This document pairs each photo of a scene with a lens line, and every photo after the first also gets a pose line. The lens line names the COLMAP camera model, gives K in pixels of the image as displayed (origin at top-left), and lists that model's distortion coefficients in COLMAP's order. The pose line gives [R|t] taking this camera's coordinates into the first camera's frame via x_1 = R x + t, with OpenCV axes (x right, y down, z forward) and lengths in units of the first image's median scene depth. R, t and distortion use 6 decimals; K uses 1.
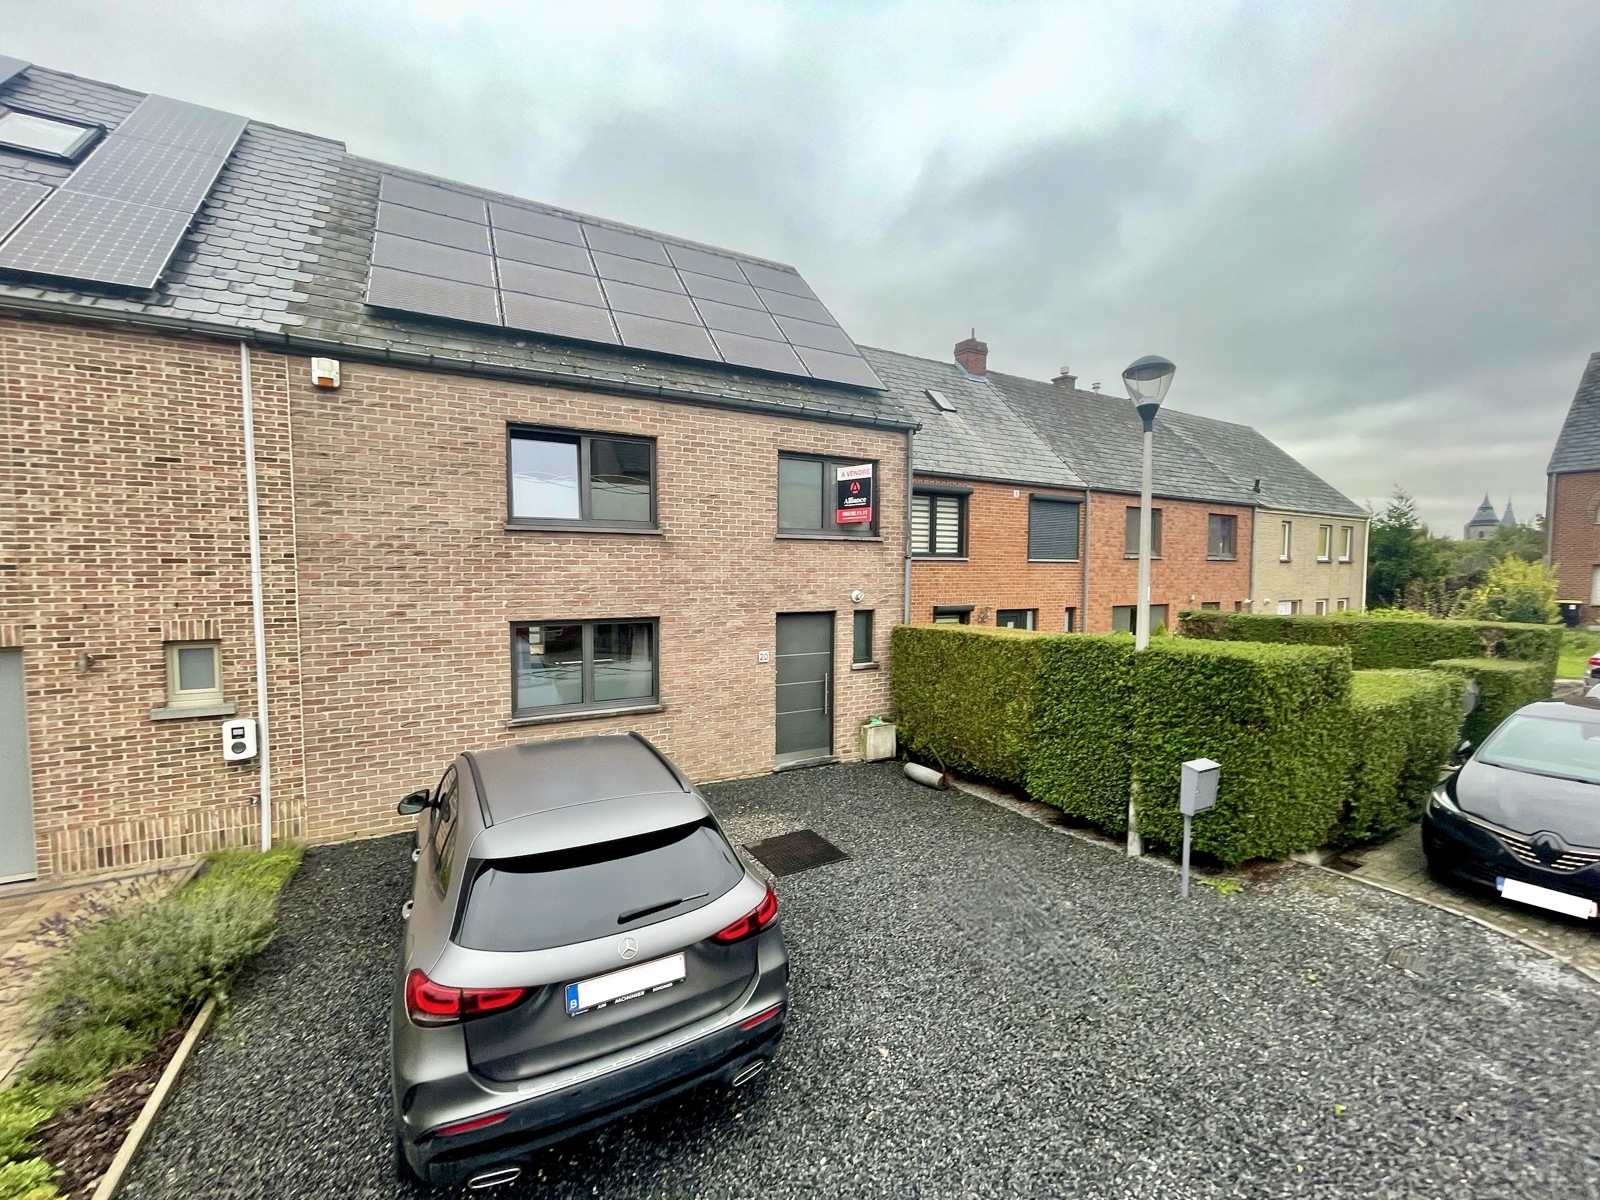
lens RADIAL K [[647.8, 0, 800.3], [0, 647.8, 600.8], [0, 0, 1]] dist [-0.007133, 0.001498]
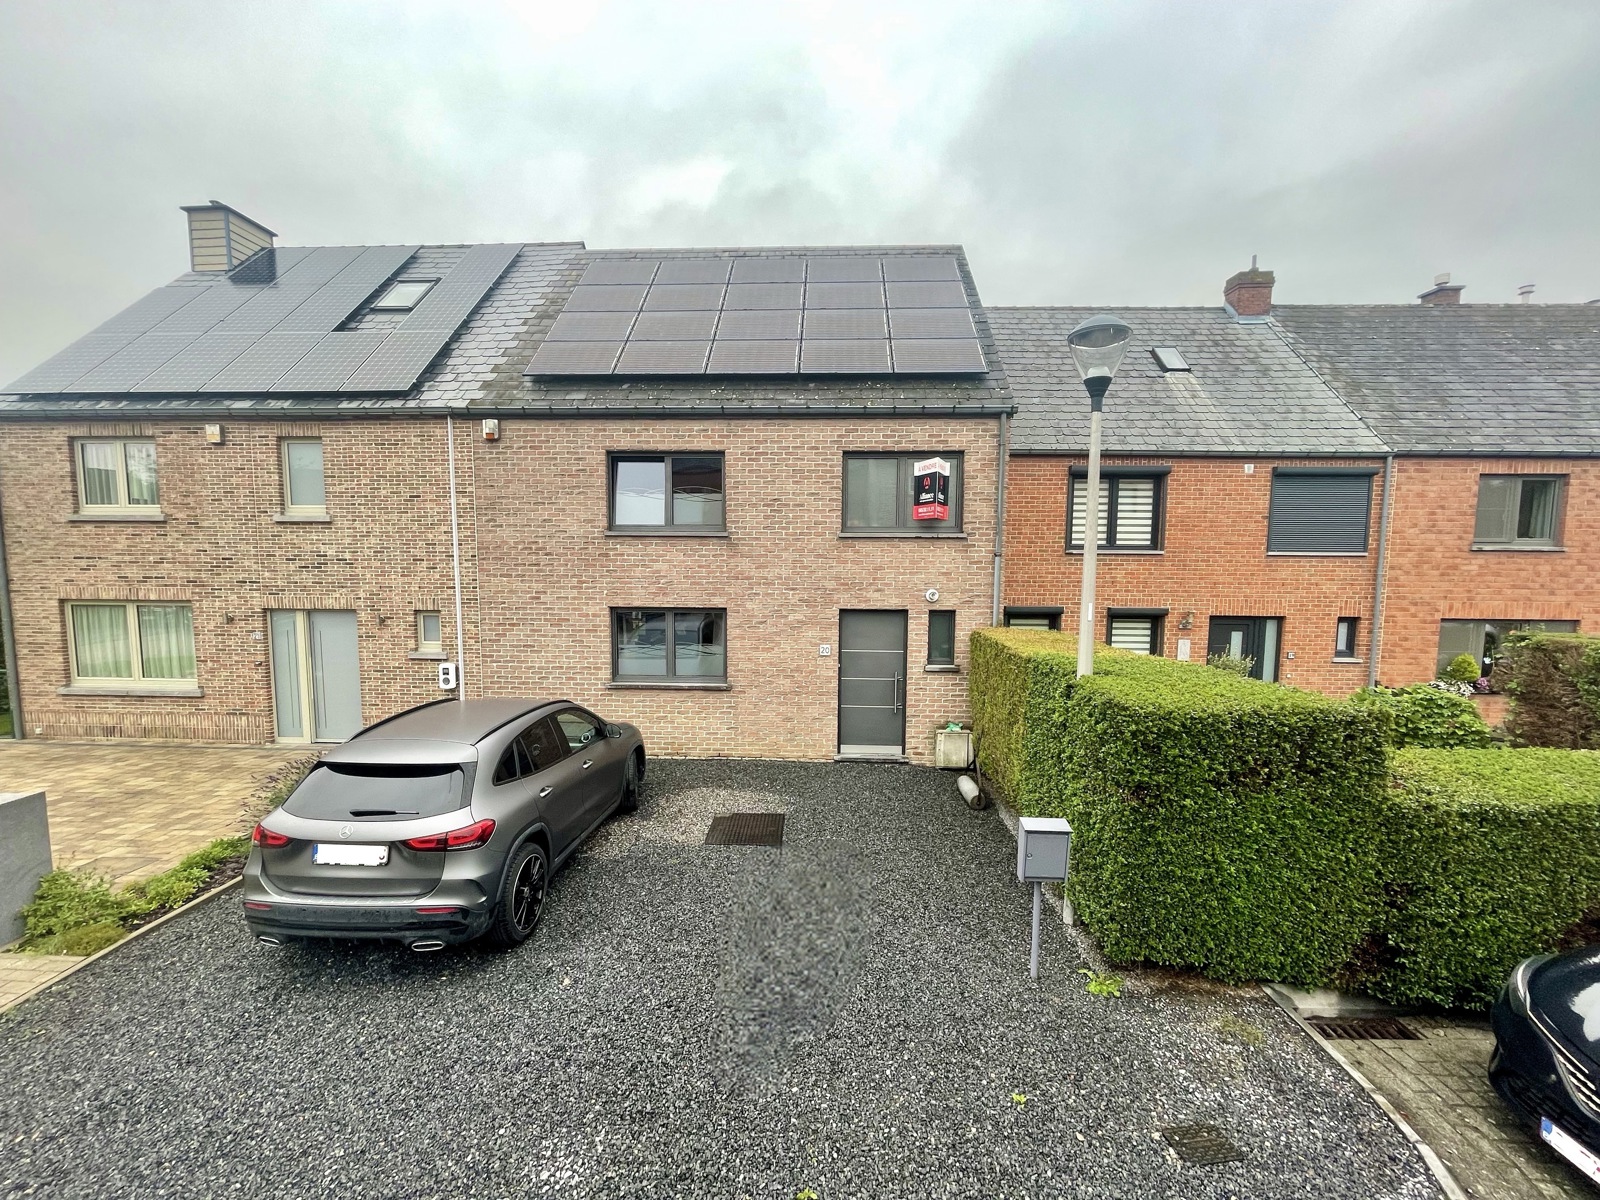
lens RADIAL K [[647.8, 0, 799.4], [0, 647.8, 600.2], [0, 0, 1]] dist [-0.007133, 0.001498]
pose [[0.856221, 0.042245, -0.514880, 0.474108], [-0.028098, 0.998984, 0.035239, -0.032382], [0.515845, -0.015705, 0.856538, 0.083680]]
